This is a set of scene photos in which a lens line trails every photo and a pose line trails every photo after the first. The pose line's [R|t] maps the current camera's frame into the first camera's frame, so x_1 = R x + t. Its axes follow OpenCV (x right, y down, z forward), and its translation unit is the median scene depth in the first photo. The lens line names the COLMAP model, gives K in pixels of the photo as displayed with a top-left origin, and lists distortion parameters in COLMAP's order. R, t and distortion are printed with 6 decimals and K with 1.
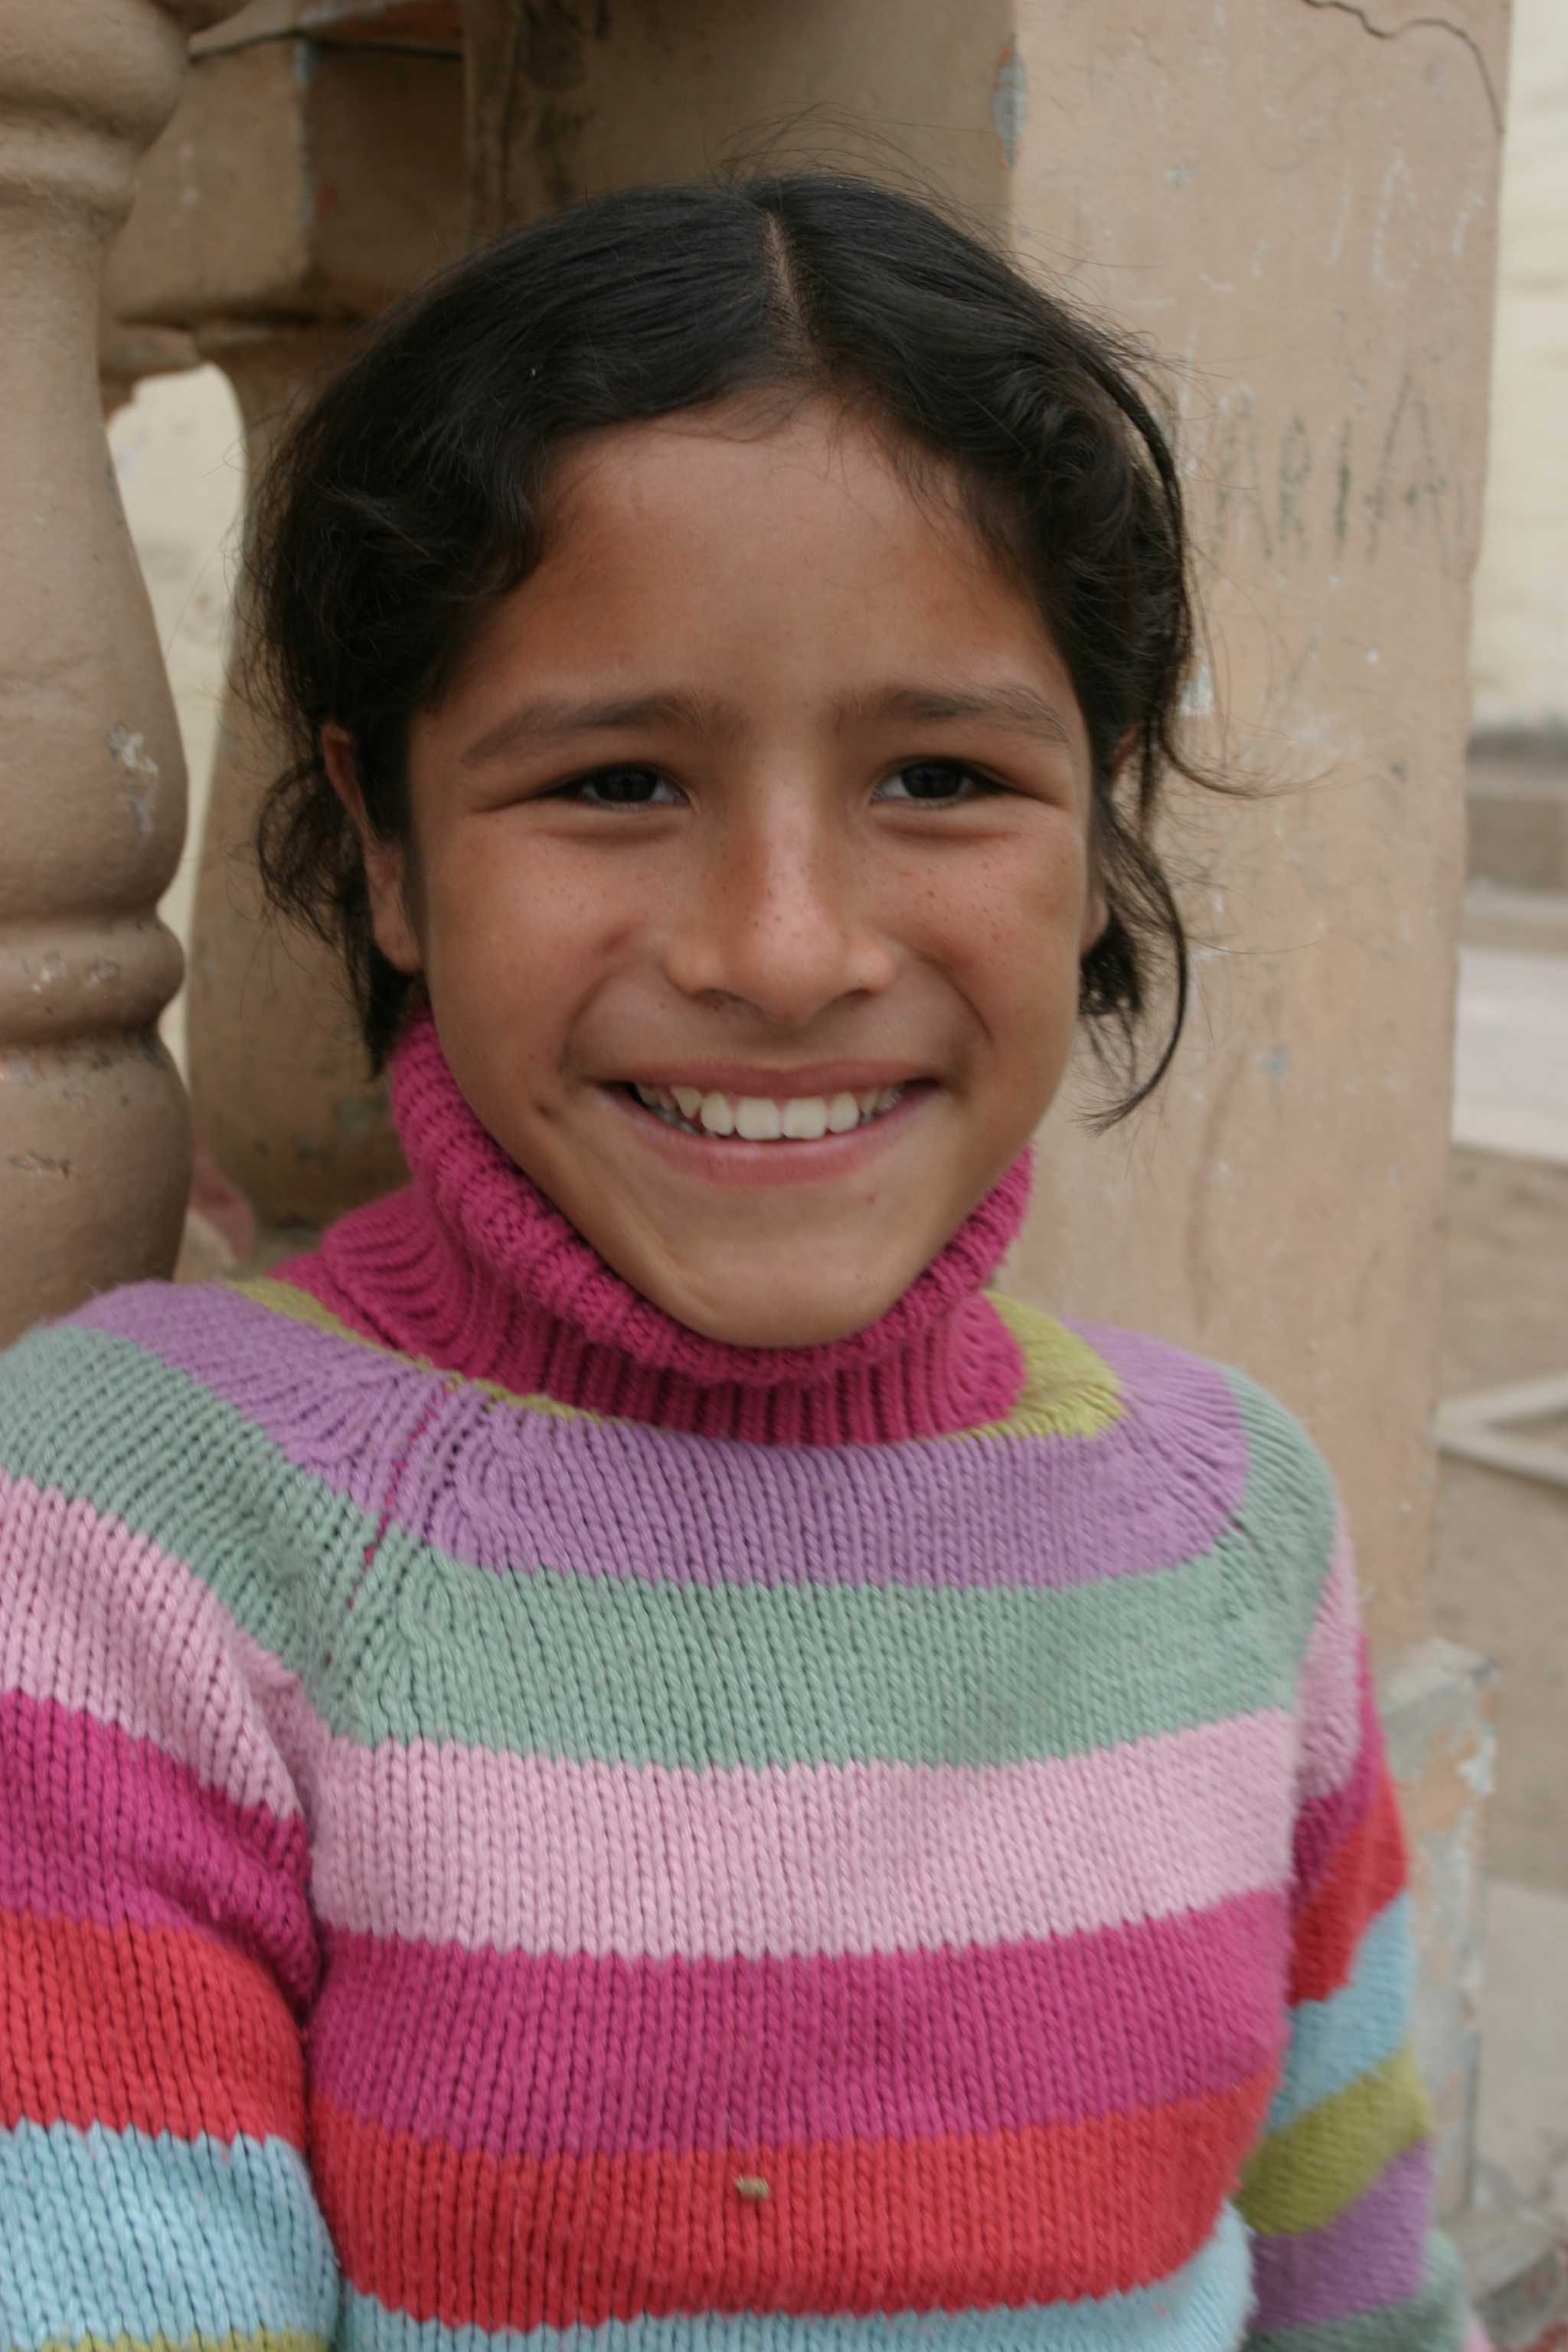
lens RADIAL K [[2868.7, 0, 796.4], [0, 2868.7, 1187.8], [0, 0, 1]] dist [-0.042291, 0.000000]
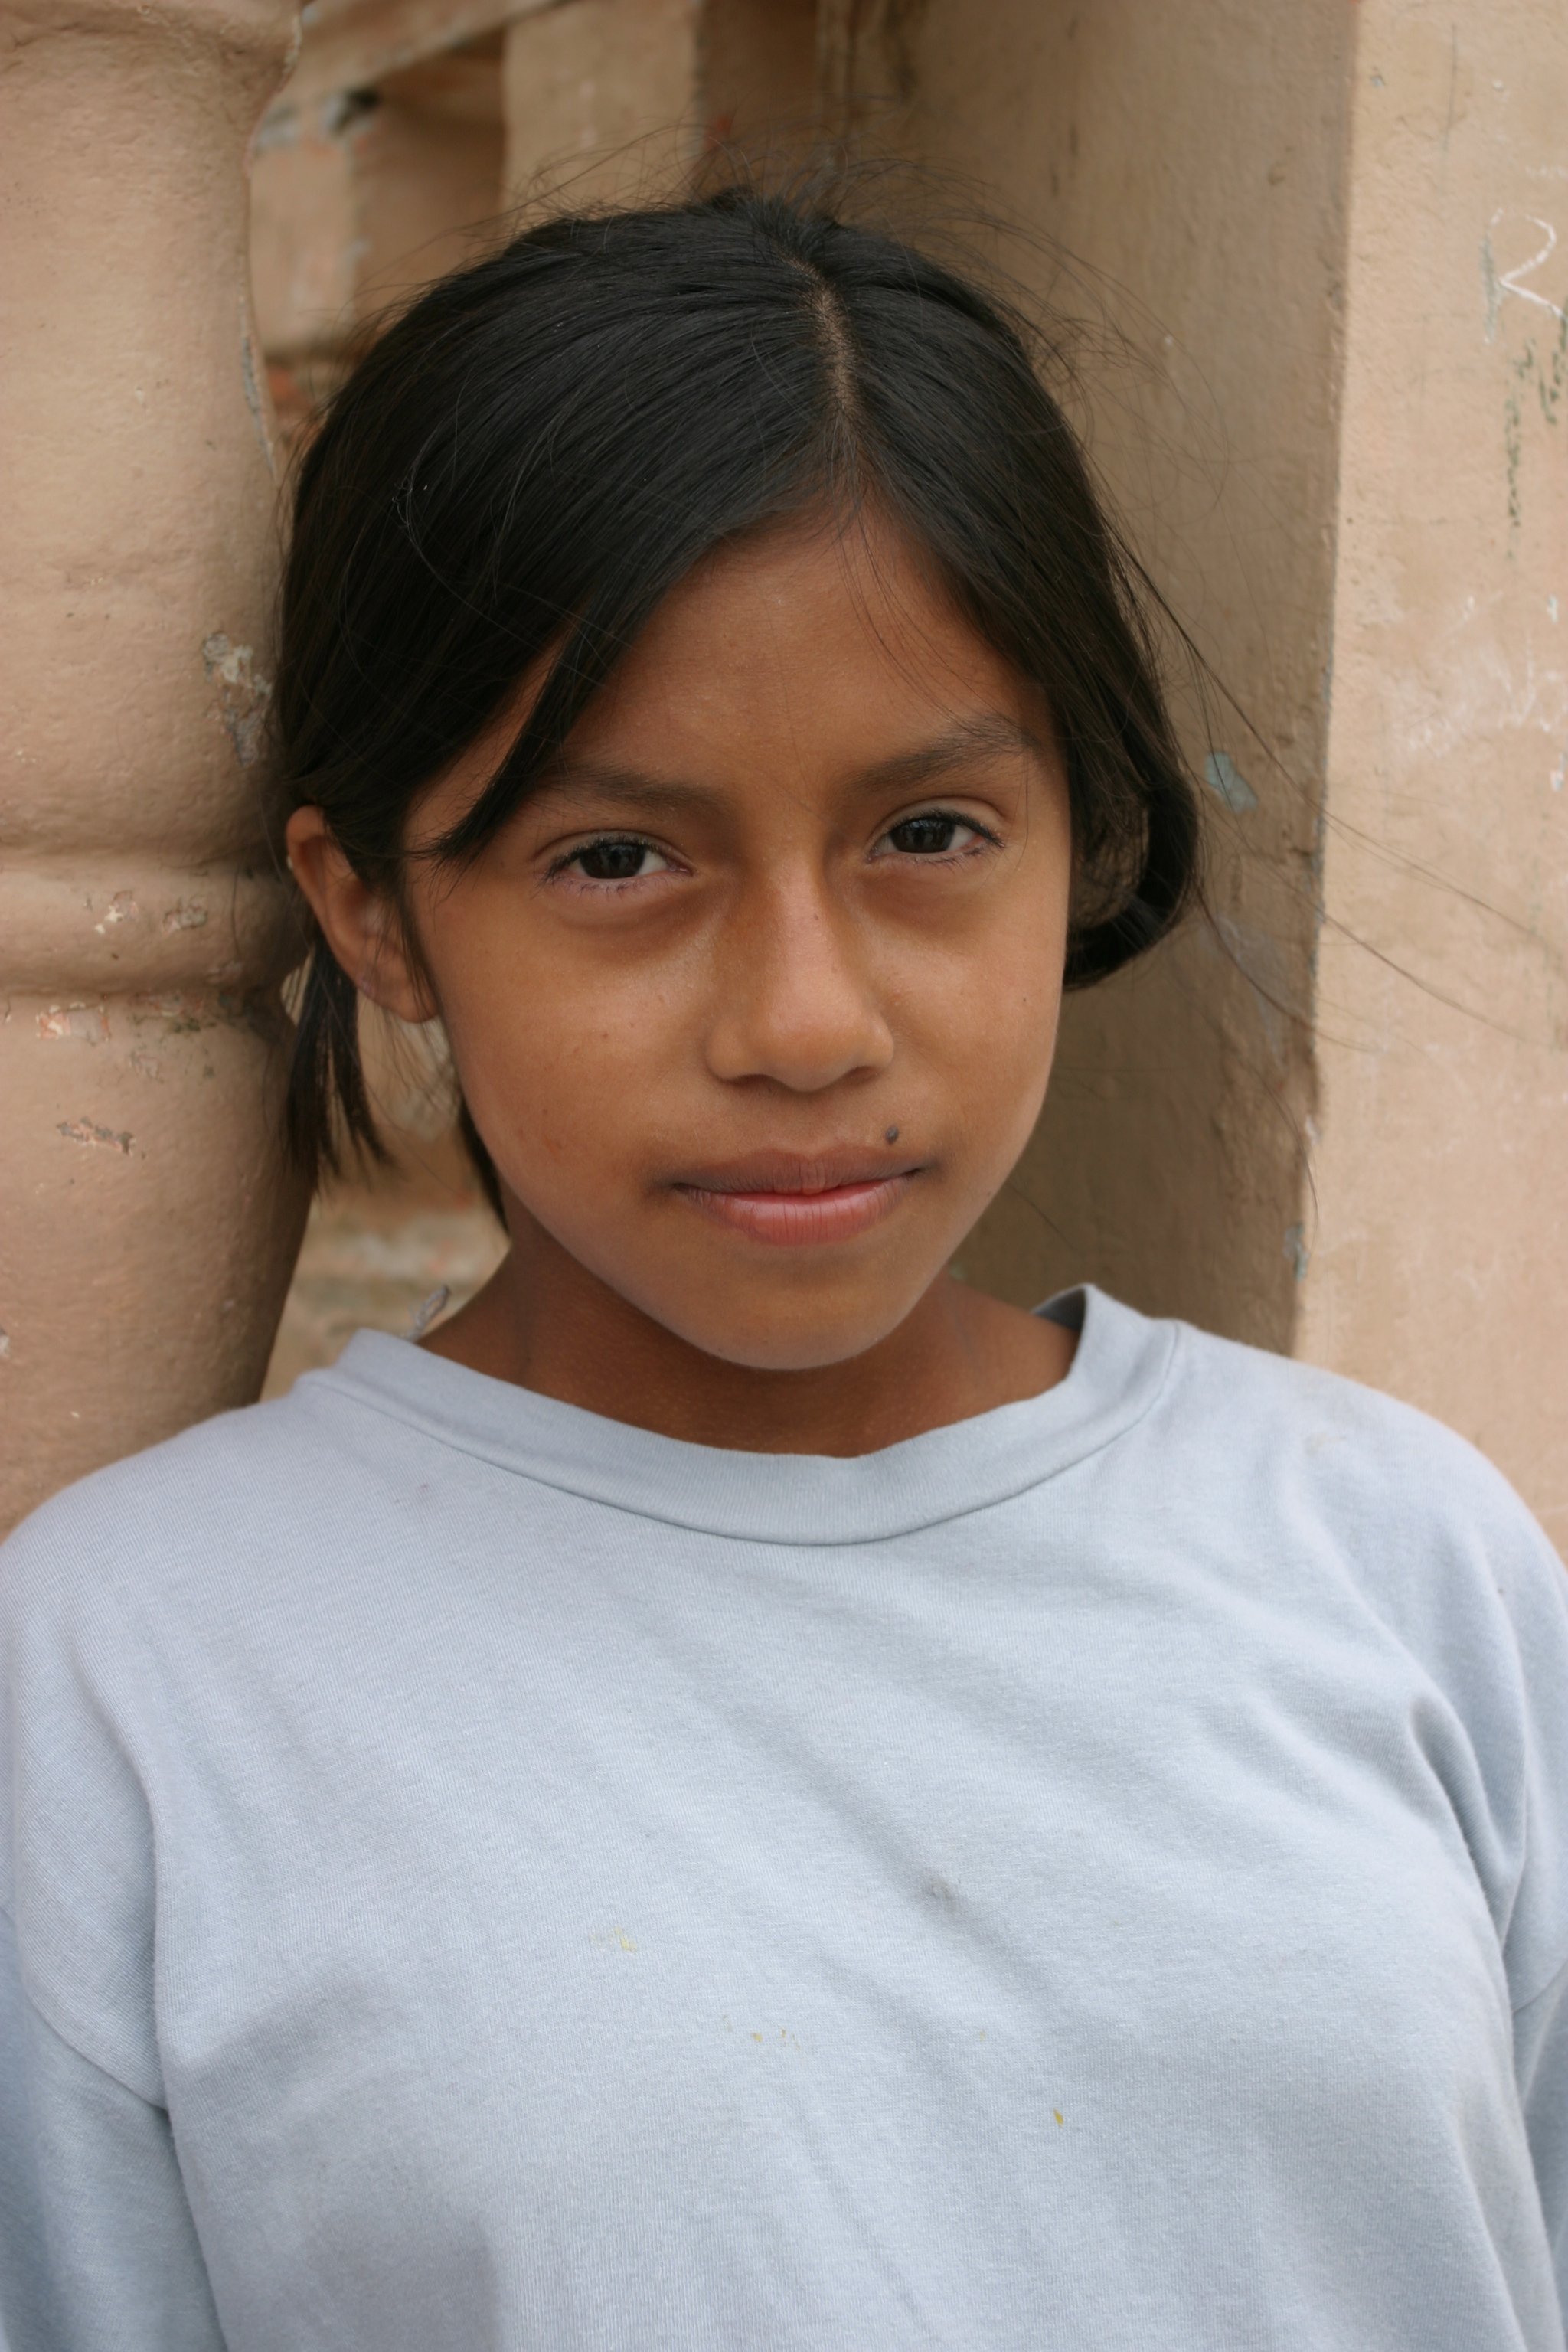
lens RADIAL K [[3222.4, 0, 770.5], [0, 3222.4, 1171.9], [0, 0, 1]] dist [-0.019127, 0.000000]
pose [[0.969433, 0.052252, -0.239726, 0.140056], [-0.068199, 0.995943, -0.058710, 0.038783], [0.235686, 0.073264, 0.969064, 0.090851]]
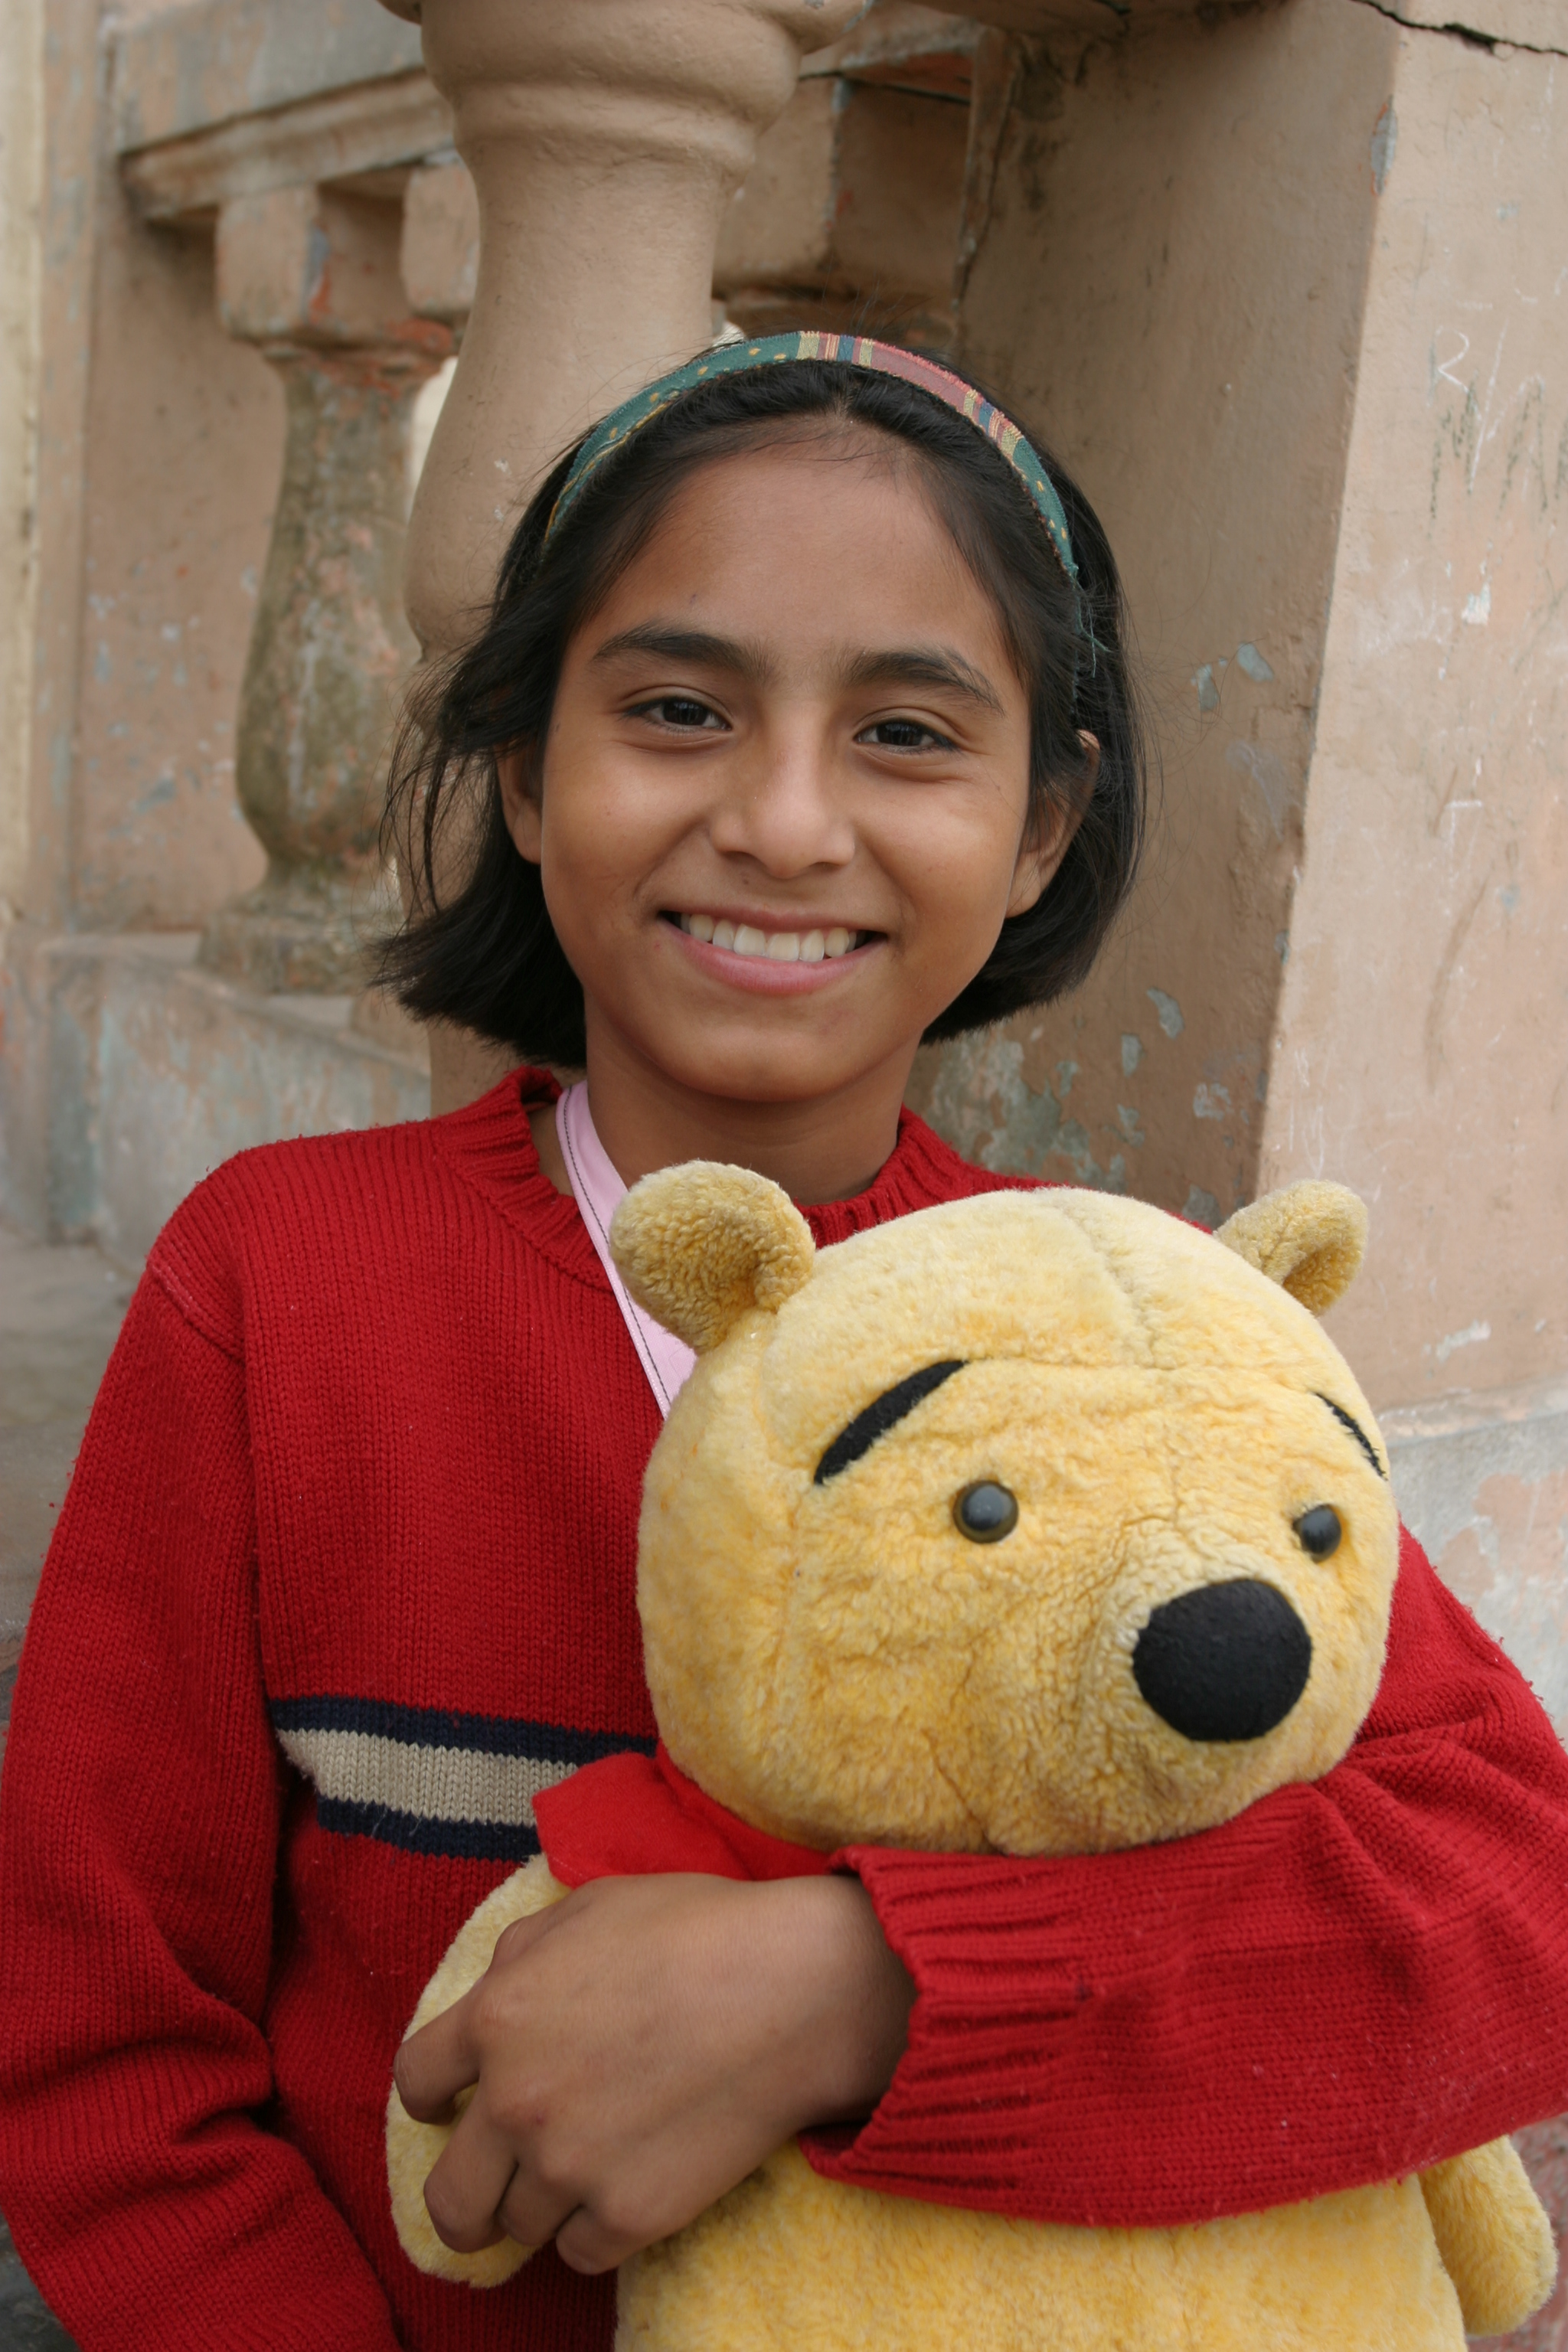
lens RADIAL K [[2524.8, 0, 786.0], [0, 2524.8, 1158.1], [0, 0, 1]] dist [-0.044767, 0.000000]
pose [[0.987733, 0.106553, -0.114148, -0.017637], [-0.105755, 0.994307, 0.013039, 0.105986], [0.114888, -0.000807, 0.993378, -0.201989]]
